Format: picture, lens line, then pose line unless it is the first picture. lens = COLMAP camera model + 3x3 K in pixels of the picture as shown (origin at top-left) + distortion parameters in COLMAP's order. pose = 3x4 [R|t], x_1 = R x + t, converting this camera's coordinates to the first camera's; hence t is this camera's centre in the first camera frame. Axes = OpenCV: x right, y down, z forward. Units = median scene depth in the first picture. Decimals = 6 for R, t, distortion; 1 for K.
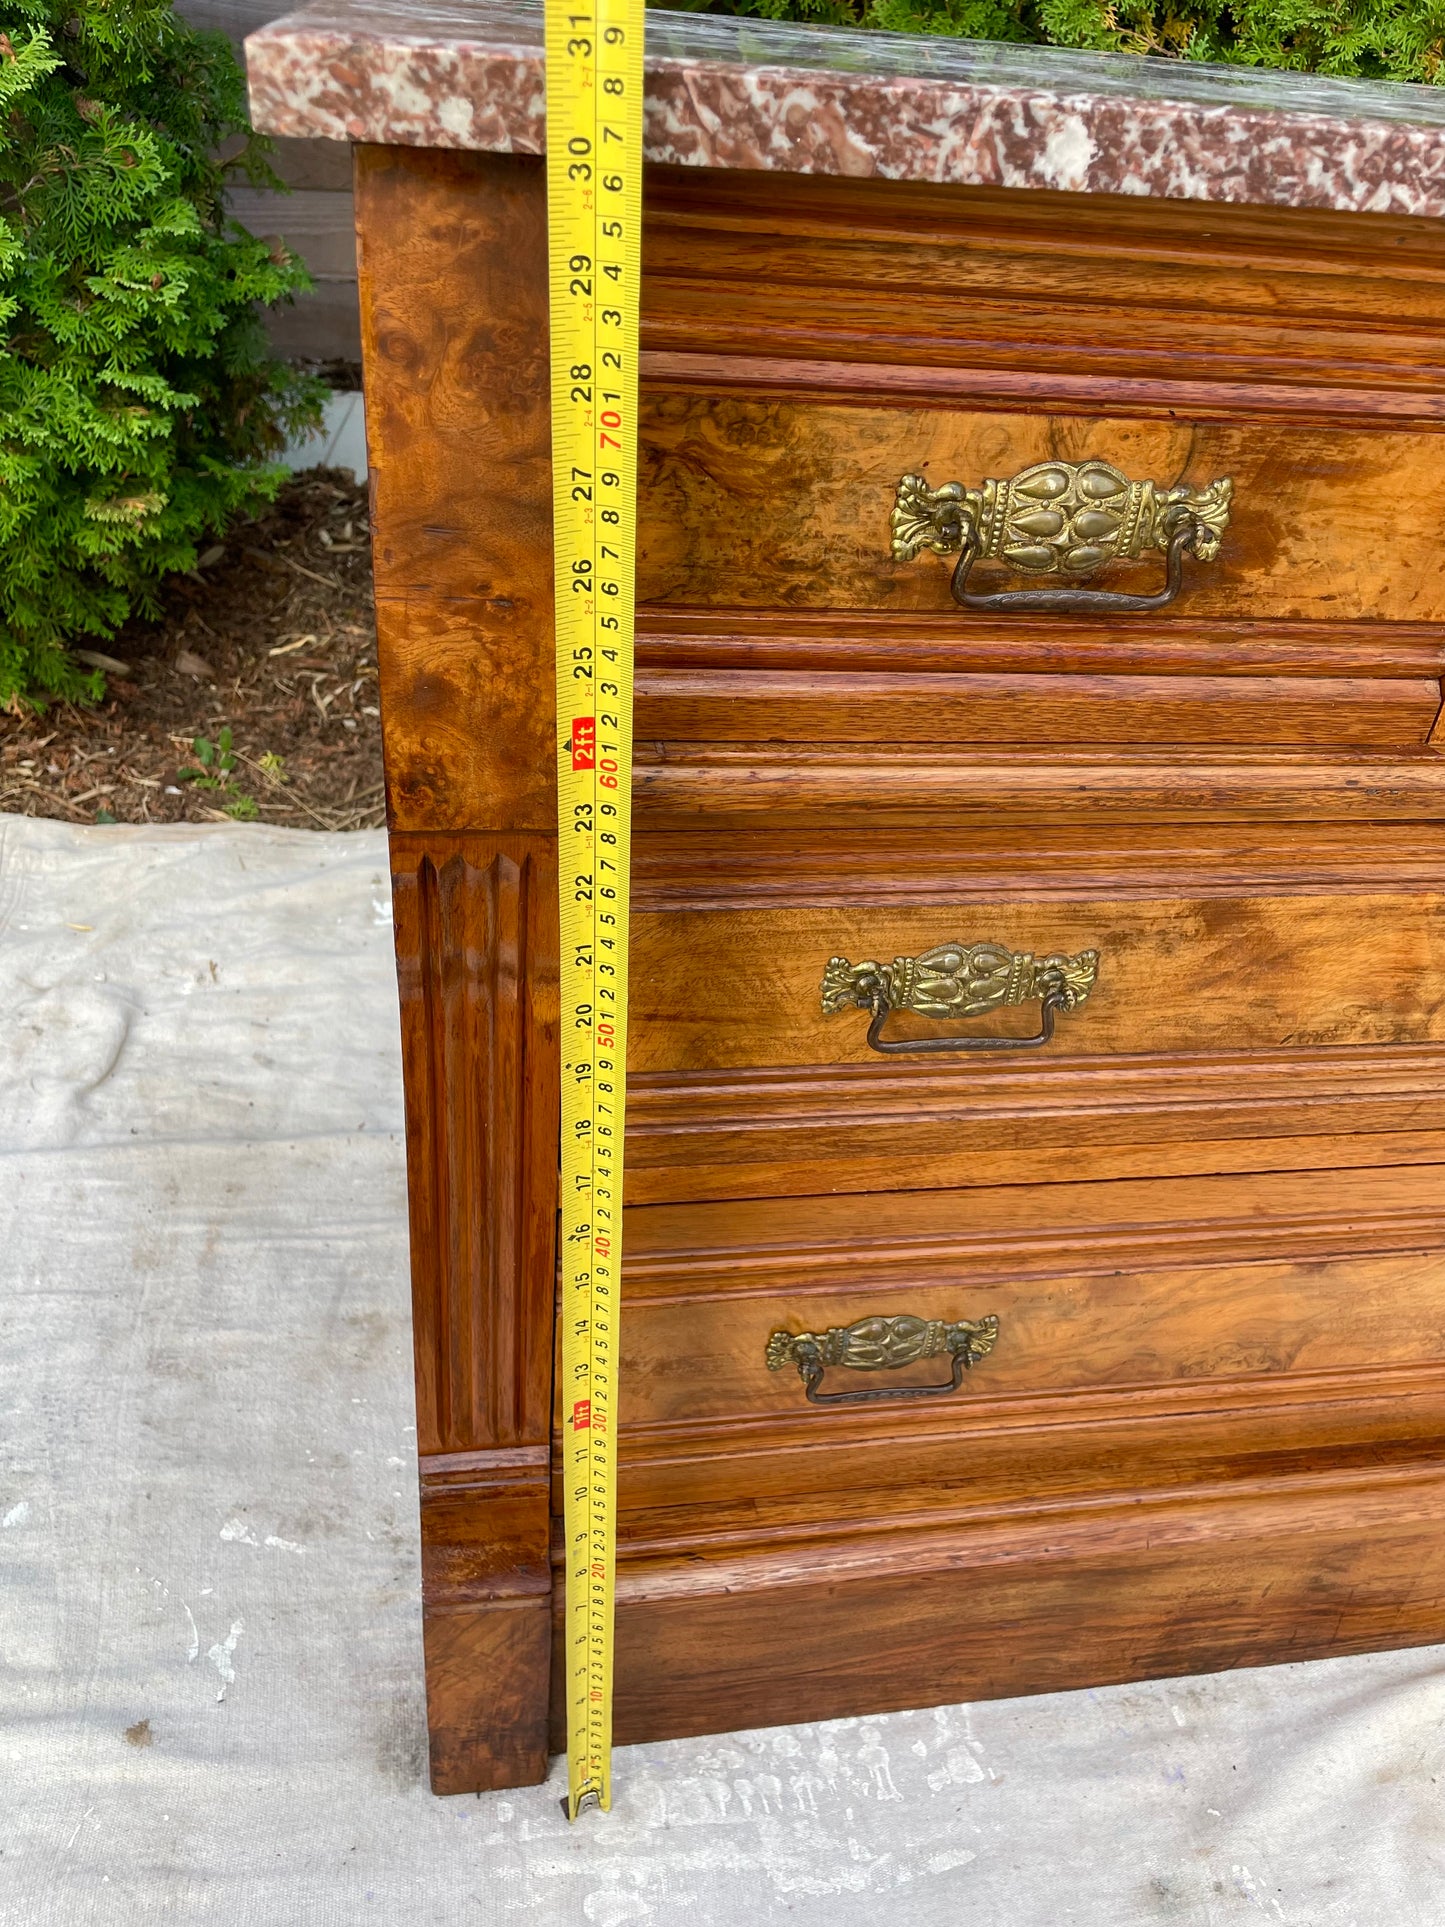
lens RADIAL K [[1457.2, 0, 724.3], [0, 1457.2, 966.0], [0, 0, 1]] dist [0.079156, -0.106070]
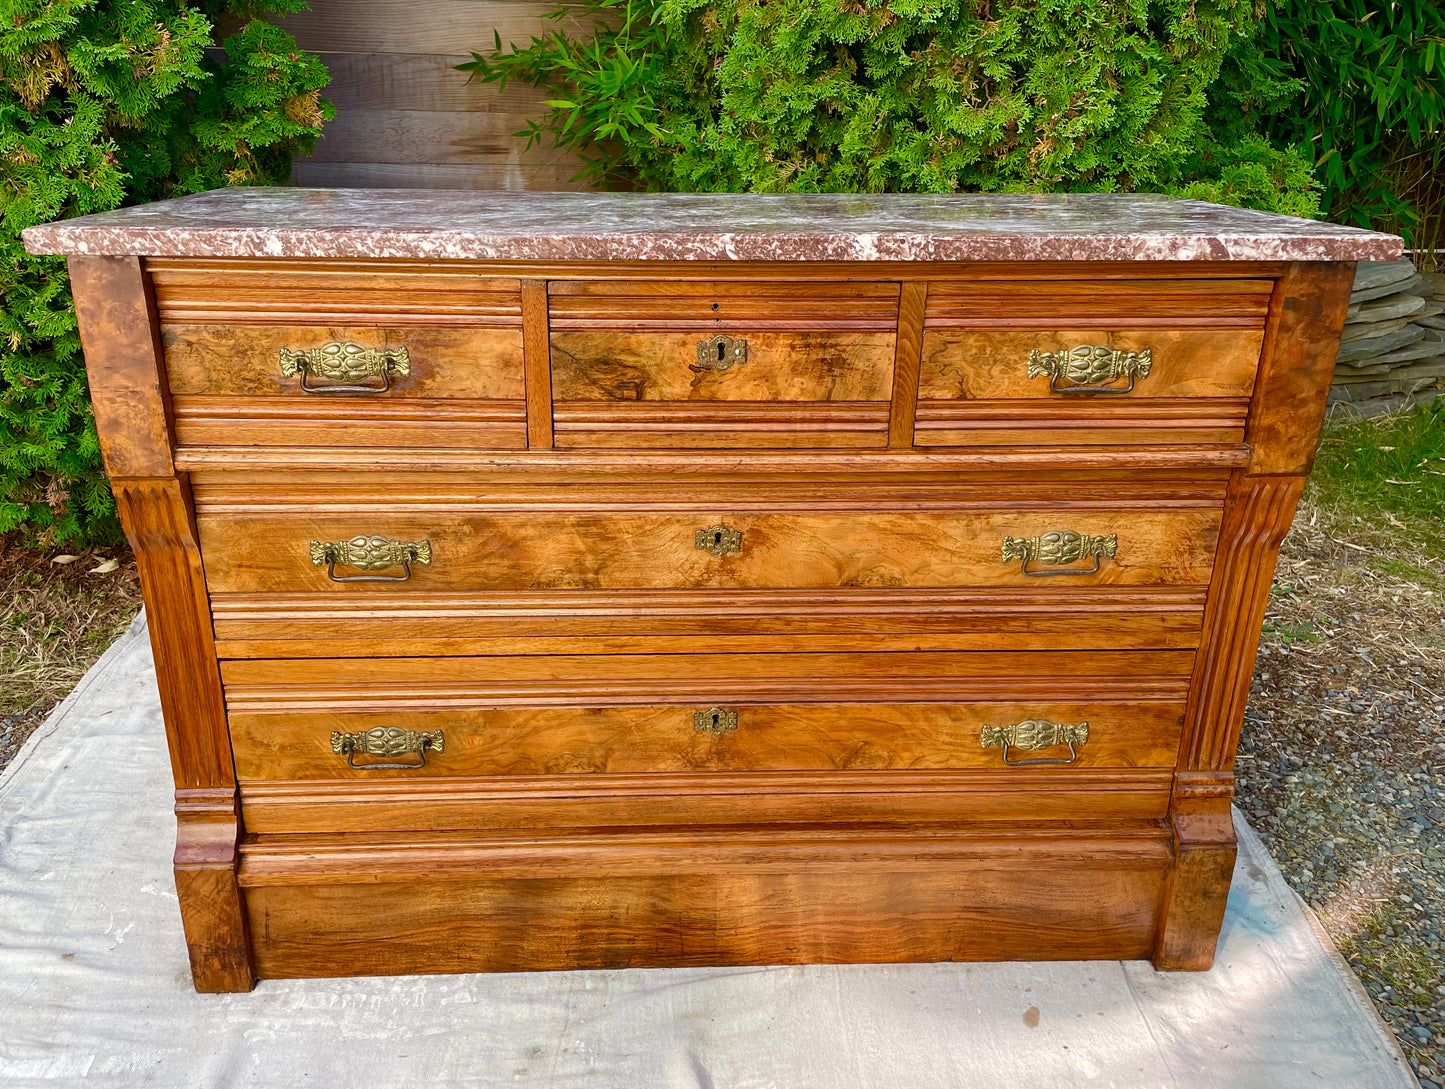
lens RADIAL K [[1124.5, 0, 703.3], [0, 1124.5, 552.9], [0, 0, 1]] dist [0.072654, -0.096552]
pose [[0.990359, -0.020338, -0.137026, 0.850454], [-0.010417, 0.975429, -0.220069, 0.367865], [0.138135, 0.219374, 0.965812, -0.644332]]
